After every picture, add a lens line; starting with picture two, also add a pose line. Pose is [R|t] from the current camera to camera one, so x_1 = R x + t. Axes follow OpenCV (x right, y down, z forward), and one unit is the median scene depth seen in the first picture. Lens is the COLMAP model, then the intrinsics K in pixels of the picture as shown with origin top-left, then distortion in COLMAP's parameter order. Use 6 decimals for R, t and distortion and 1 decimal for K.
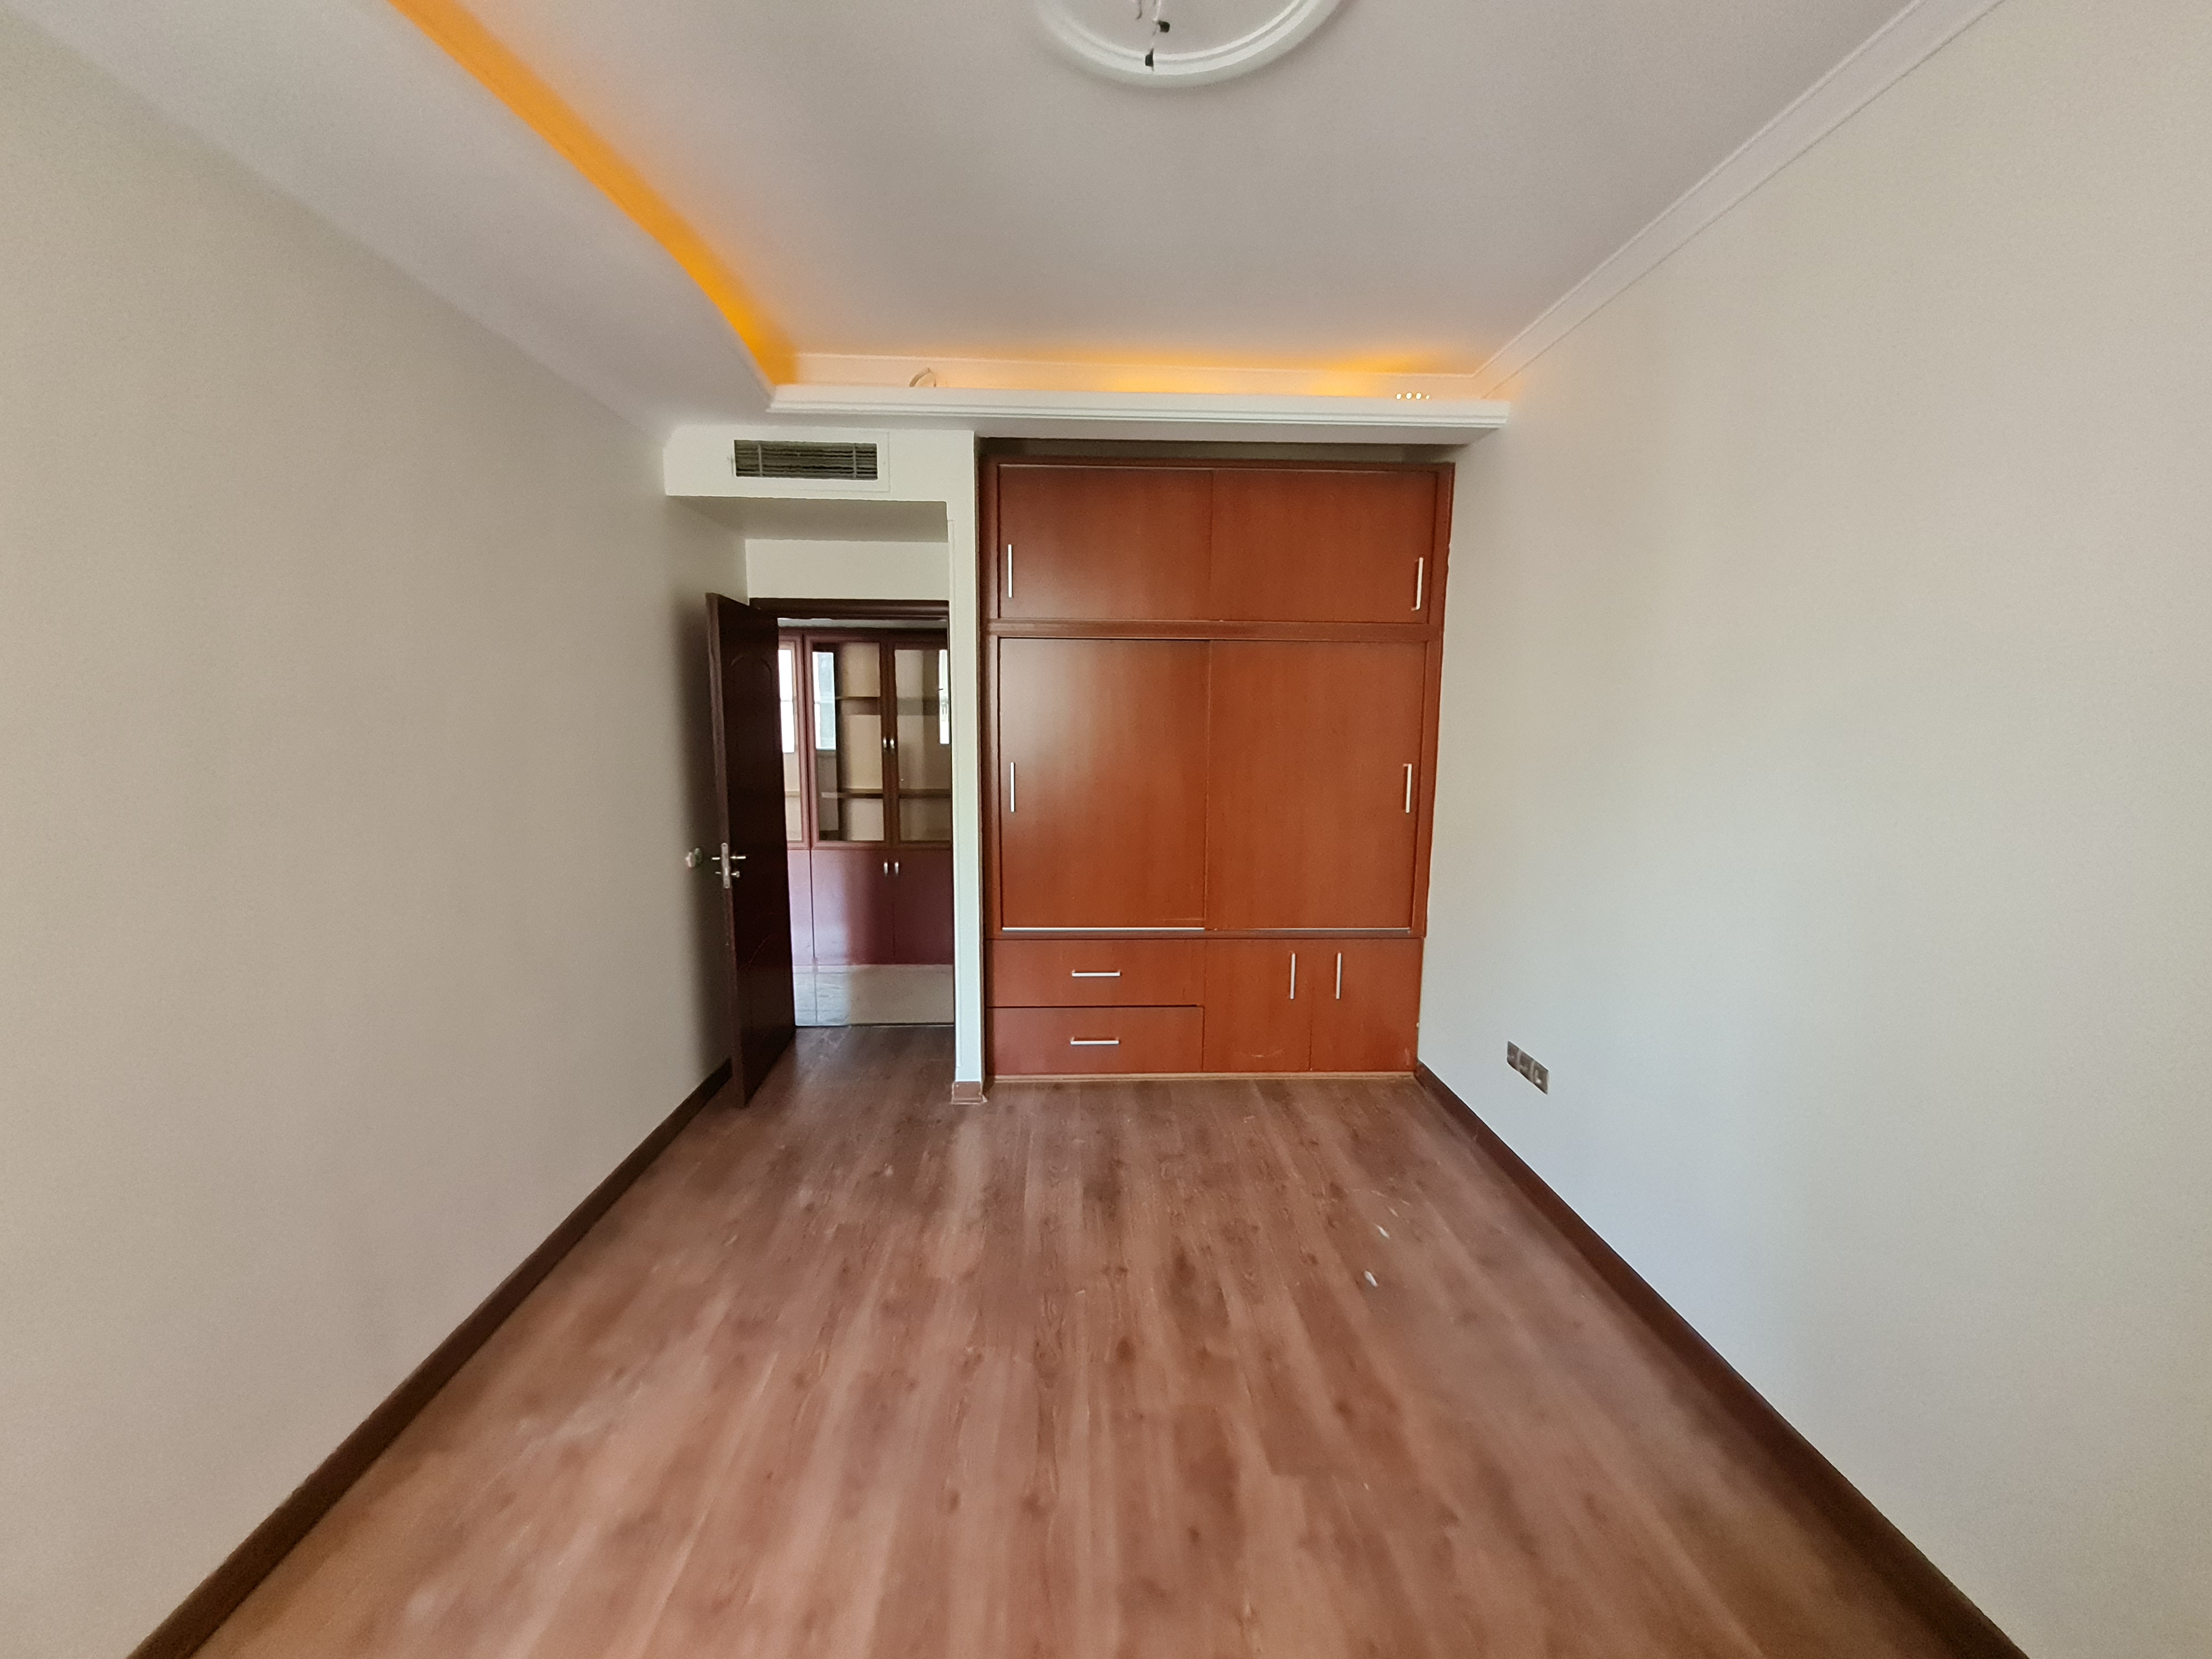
lens RADIAL K [[880.3, 0, 1098.5], [0, 880.3, 829.9], [0, 0, 1]] dist [0.001646, 0.000108]
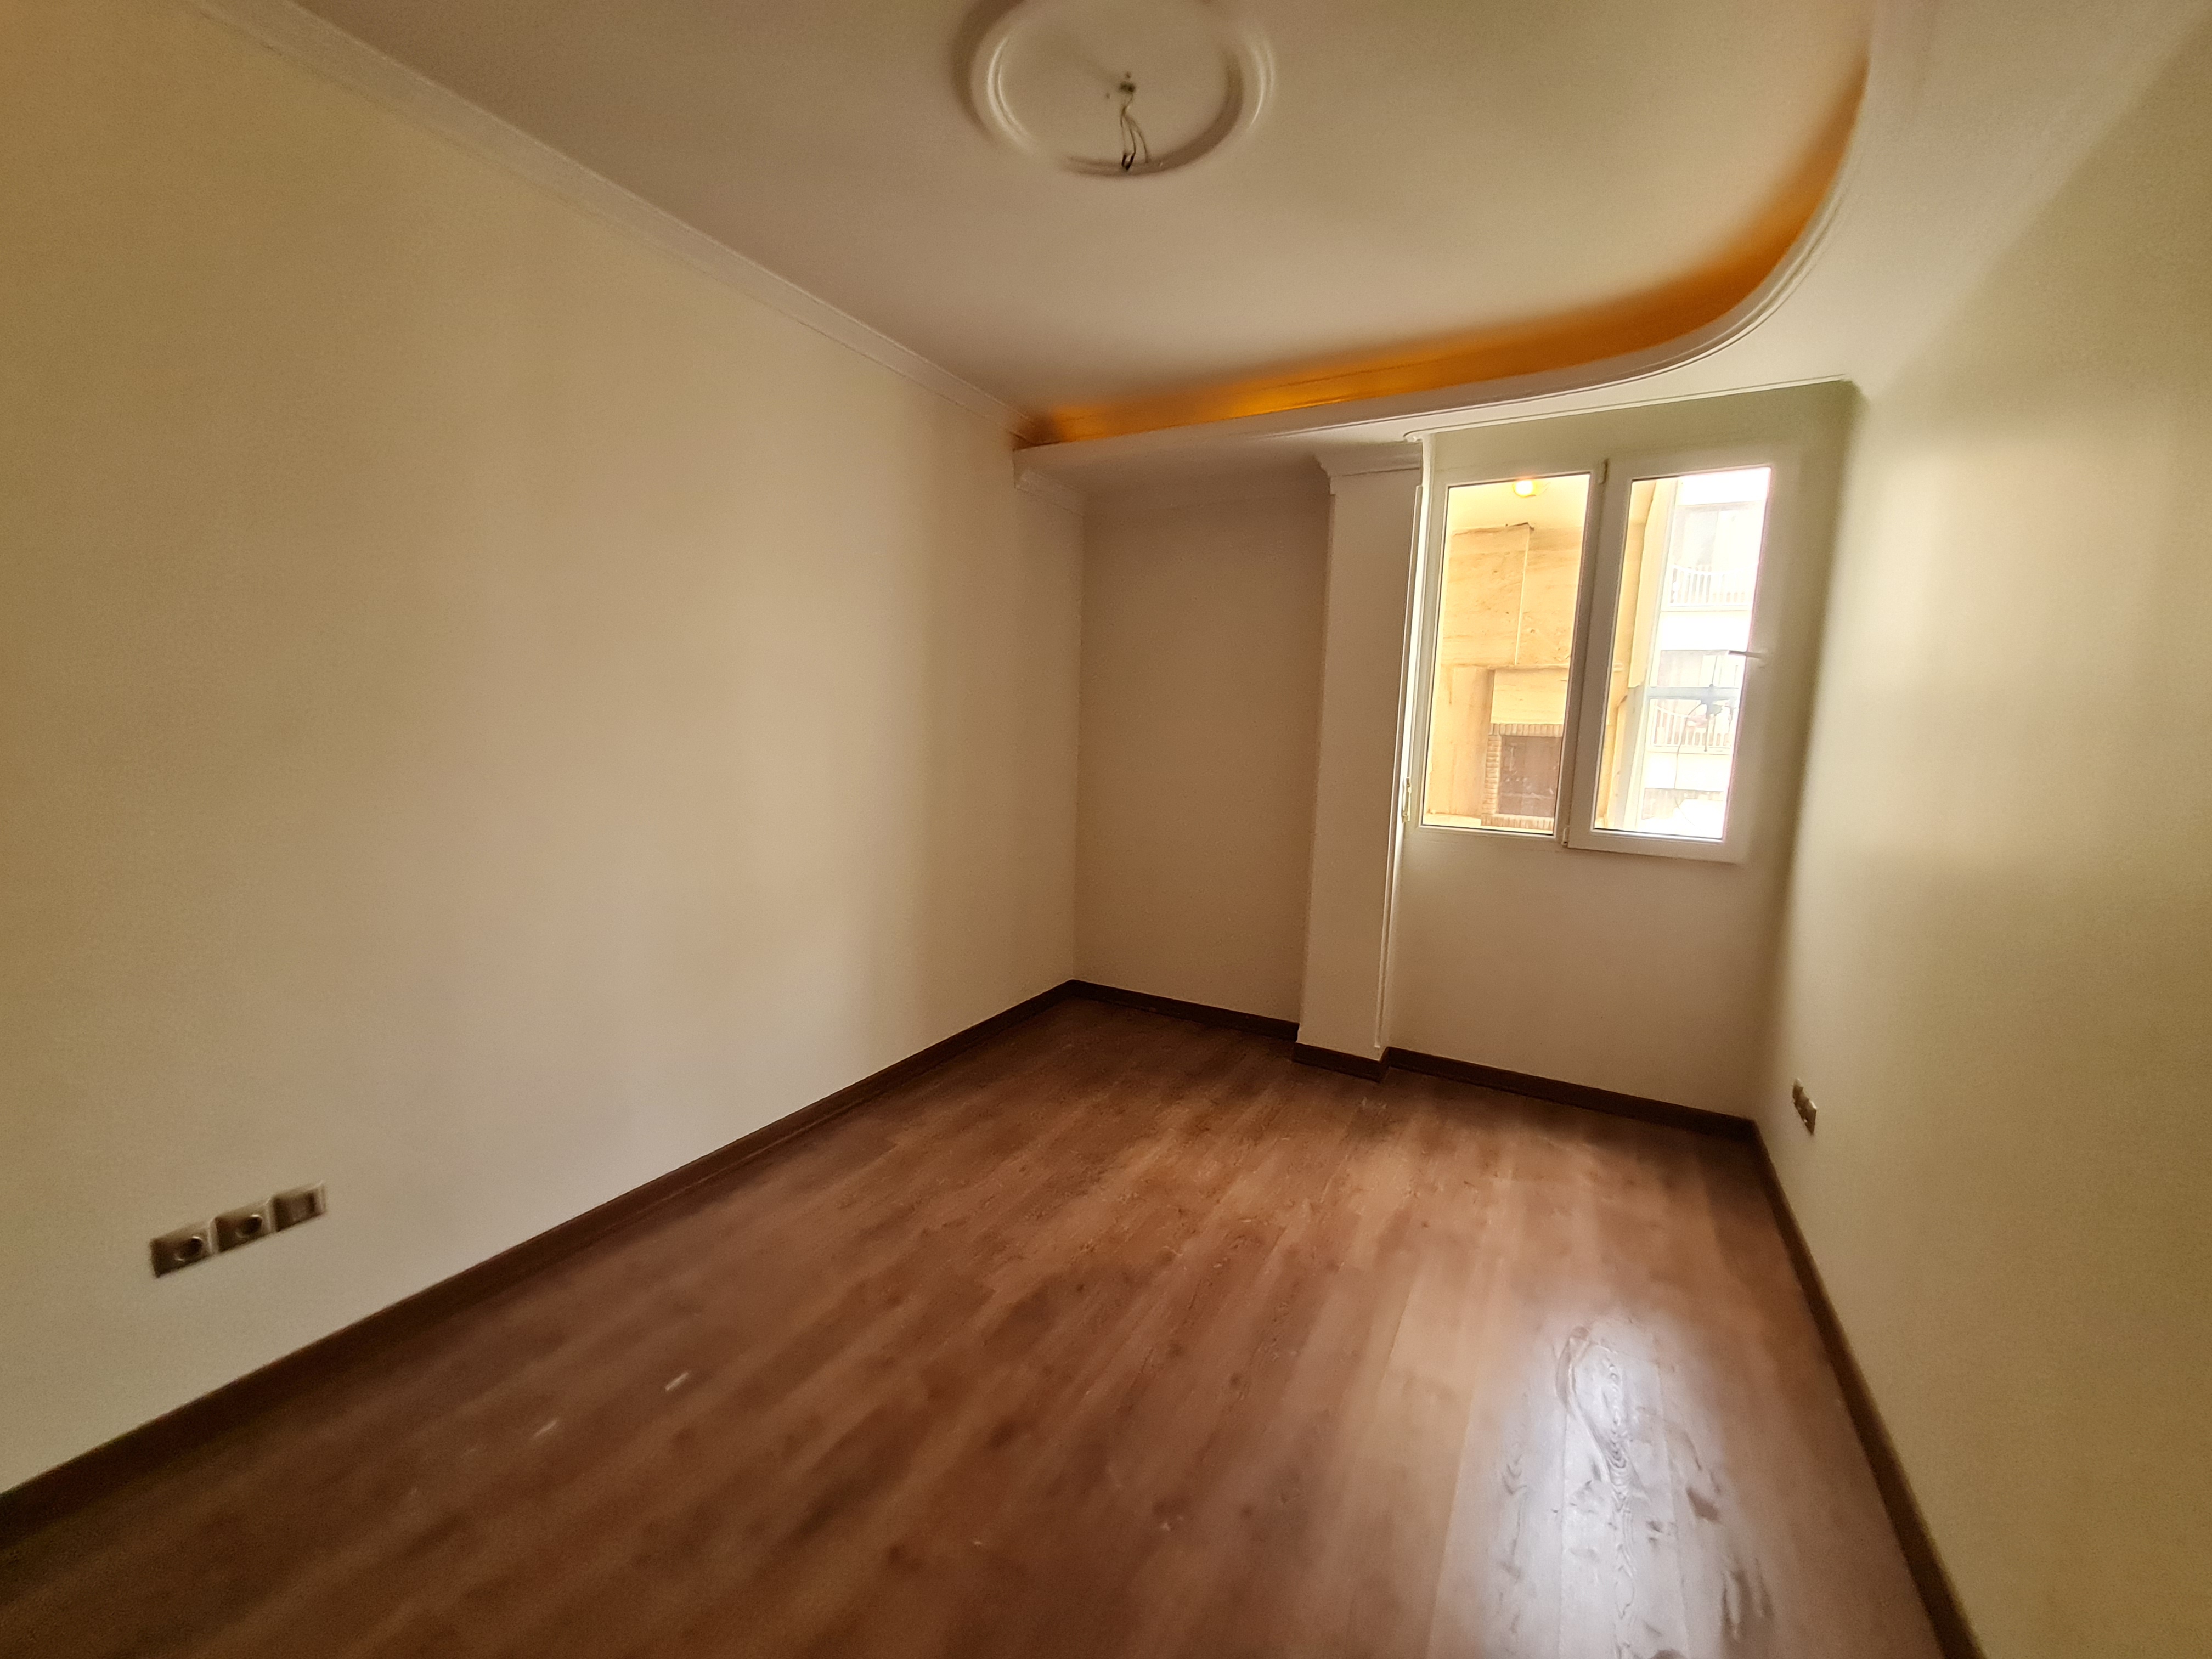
lens RADIAL K [[880.3, 0, 1093.1], [0, 880.3, 833.2], [0, 0, 1]] dist [0.001646, 0.000108]
pose [[-0.854979, -0.099951, 0.508941, -0.460119], [0.033200, 0.968697, 0.246016, -0.198837], [-0.517599, 0.227235, -0.824897, 1.665747]]
